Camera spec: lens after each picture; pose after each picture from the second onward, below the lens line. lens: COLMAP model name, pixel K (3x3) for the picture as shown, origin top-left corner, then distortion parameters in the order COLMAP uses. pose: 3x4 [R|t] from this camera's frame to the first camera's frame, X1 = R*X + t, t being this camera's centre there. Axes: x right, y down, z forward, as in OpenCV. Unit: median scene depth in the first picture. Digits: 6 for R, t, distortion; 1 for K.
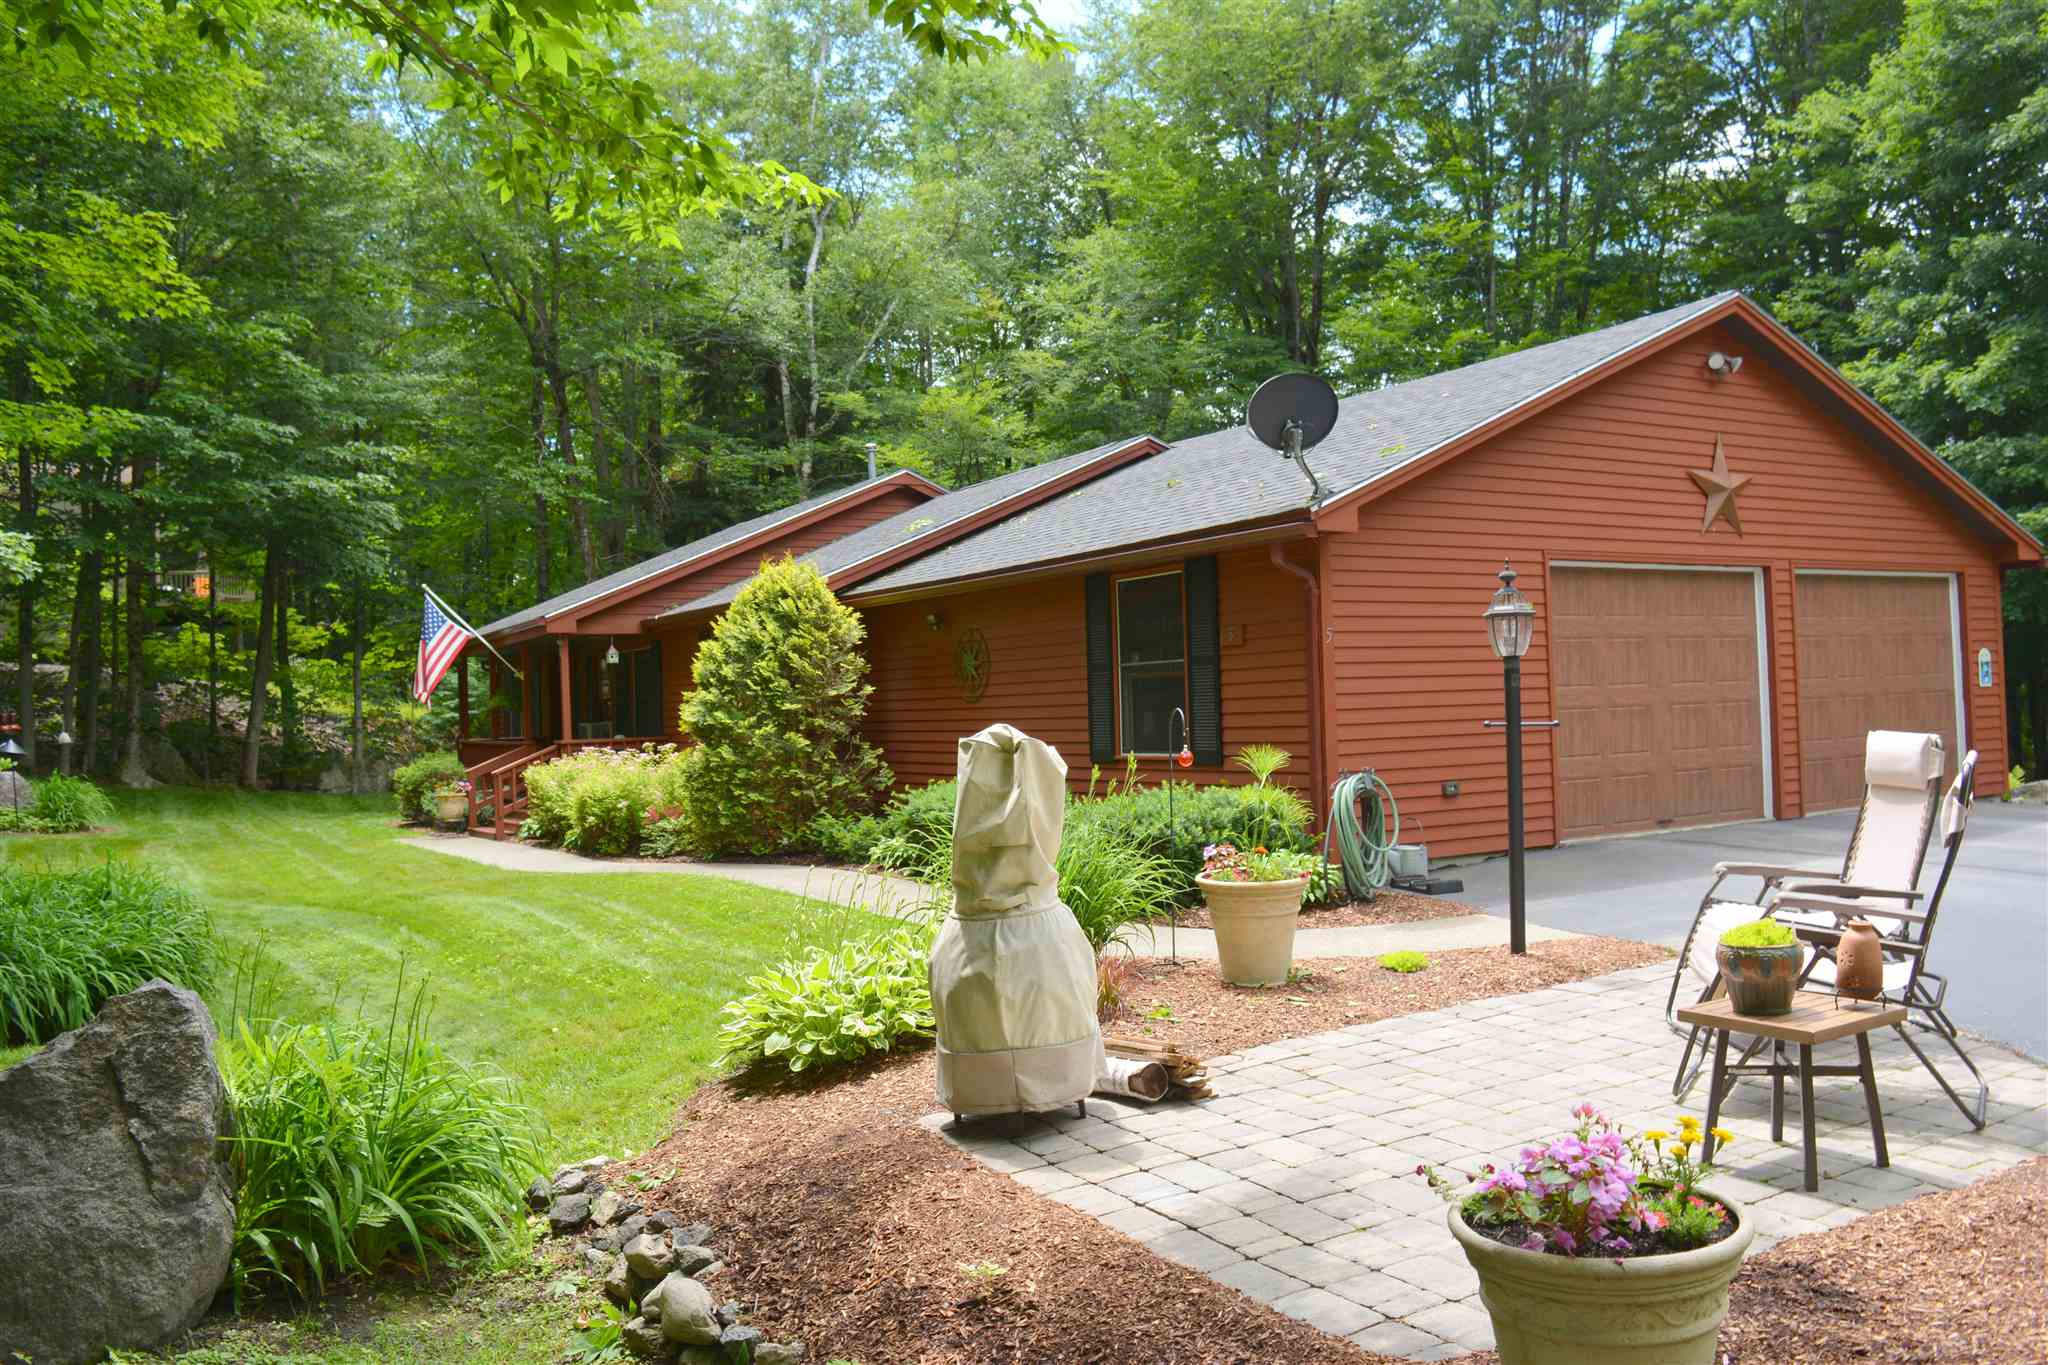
lens RADIAL K [[1582.6, 0, 1025.9], [0, 1582.6, 673.7], [0, 0, 1]] dist [-0.093539, 0.015663]
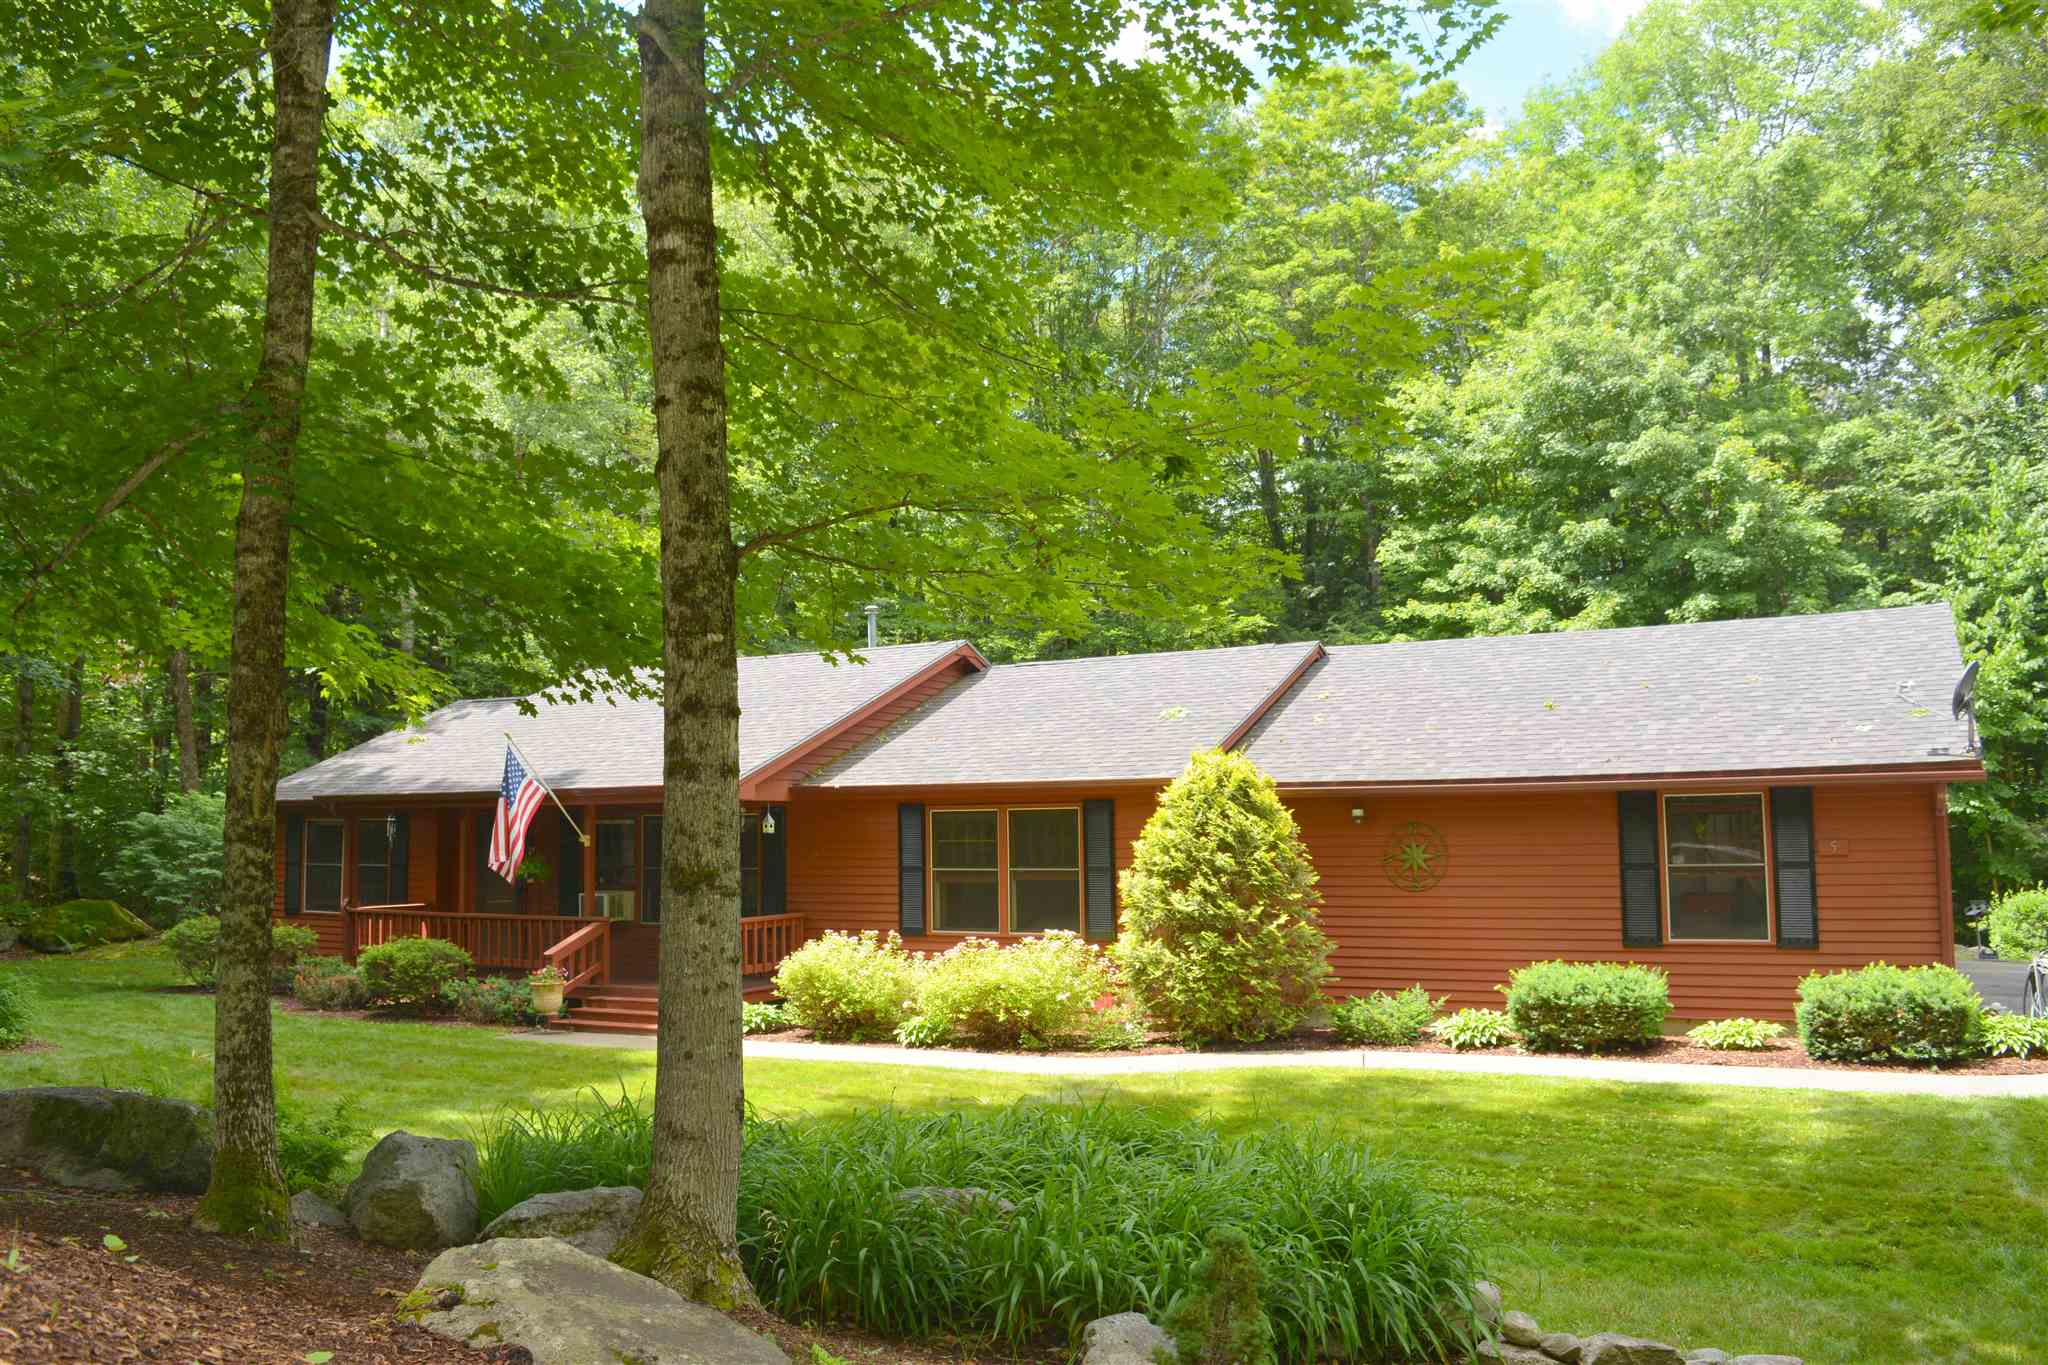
lens RADIAL K [[1582.6, 0, 1025.7], [0, 1582.6, 686.3], [0, 0, 1]] dist [-0.093539, 0.015663]
pose [[0.850172, 0.069486, 0.521900, -0.615636], [-0.027227, 0.995729, -0.088221, -0.014653], [-0.525801, 0.060793, 0.848433, 0.146847]]
